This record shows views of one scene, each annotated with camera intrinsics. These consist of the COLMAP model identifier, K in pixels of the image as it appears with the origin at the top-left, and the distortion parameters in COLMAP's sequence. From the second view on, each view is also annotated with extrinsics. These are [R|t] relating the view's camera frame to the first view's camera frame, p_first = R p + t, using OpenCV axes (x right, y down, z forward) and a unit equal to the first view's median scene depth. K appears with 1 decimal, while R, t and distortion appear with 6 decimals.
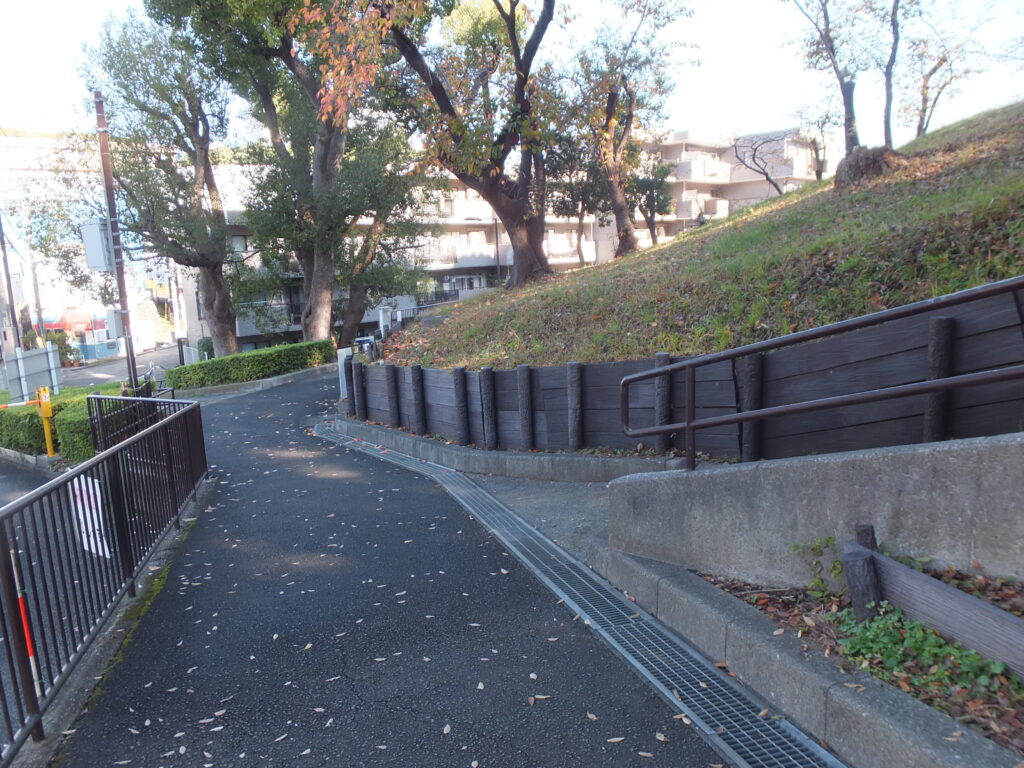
lens RADIAL K [[765.7, 0, 506.1], [0, 765.7, 392.3], [0, 0, 1]] dist [-0.028255, 0.013137]
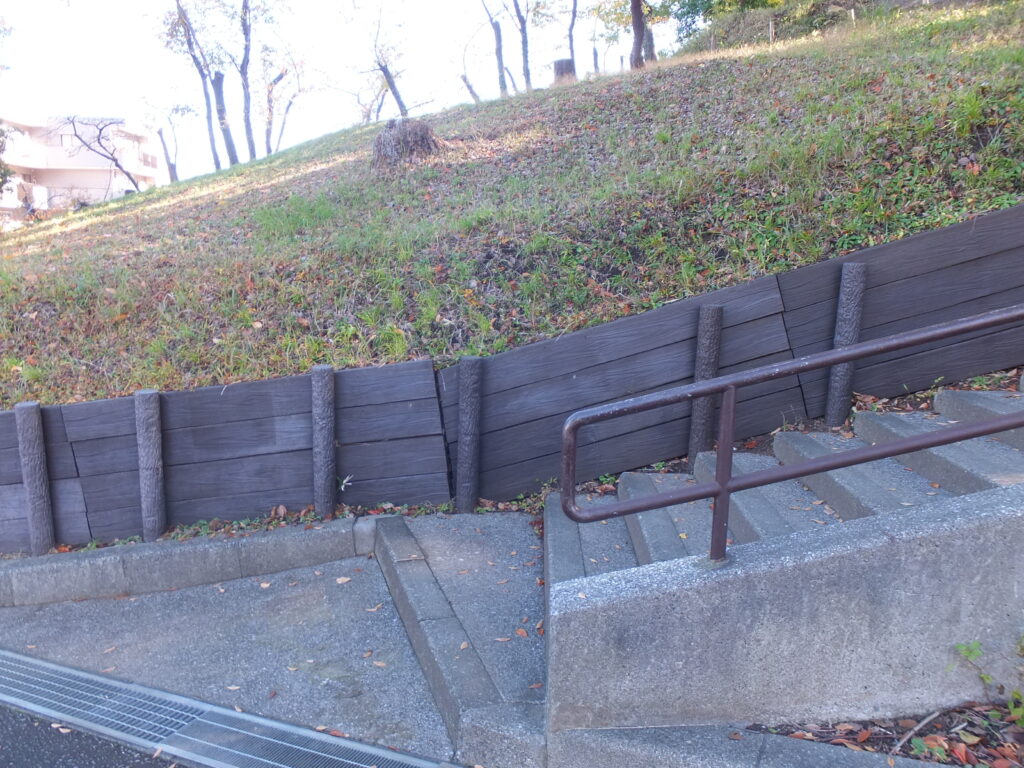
lens RADIAL K [[765.7, 0, 504.7], [0, 765.7, 387.9], [0, 0, 1]] dist [-0.028255, 0.013137]
pose [[0.675518, -0.085791, 0.732335, -0.045585], [0.091106, 0.995309, 0.032560, -0.010329], [-0.731693, 0.044725, 0.680165, 0.110008]]
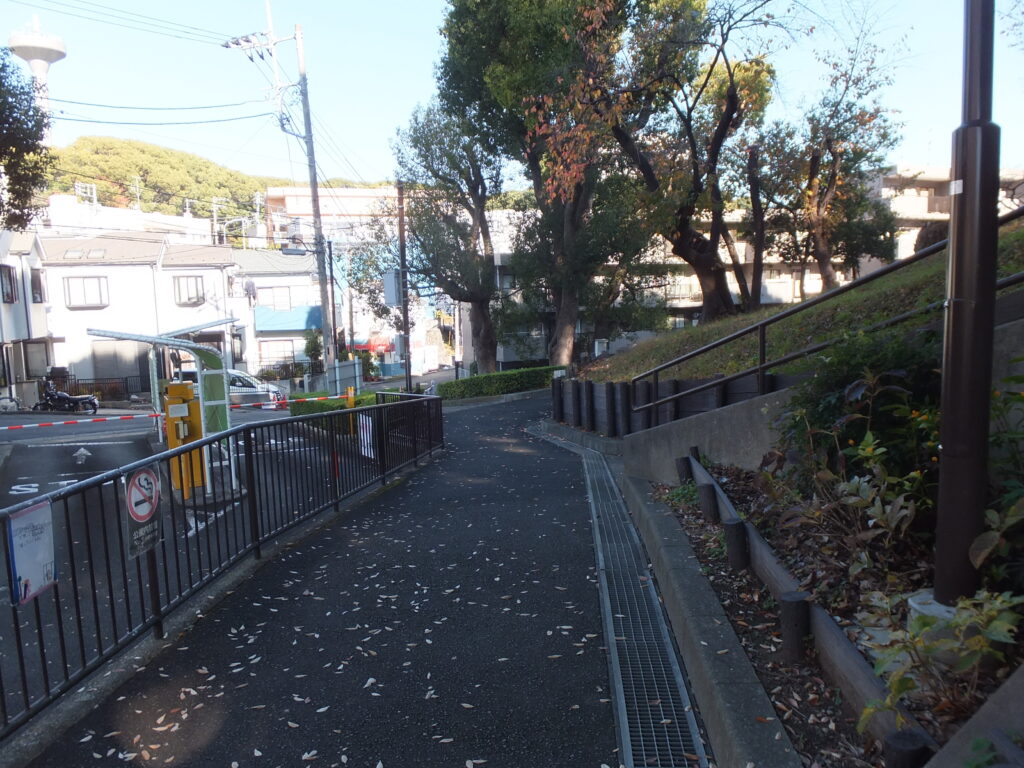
lens RADIAL K [[765.7, 0, 520.1], [0, 765.7, 382.6], [0, 0, 1]] dist [-0.028255, 0.013137]
pose [[0.944611, 0.048631, -0.324570, 0.082494], [-0.066933, 0.996722, -0.045456, 0.015030], [0.321296, 0.064662, 0.944769, -0.133661]]
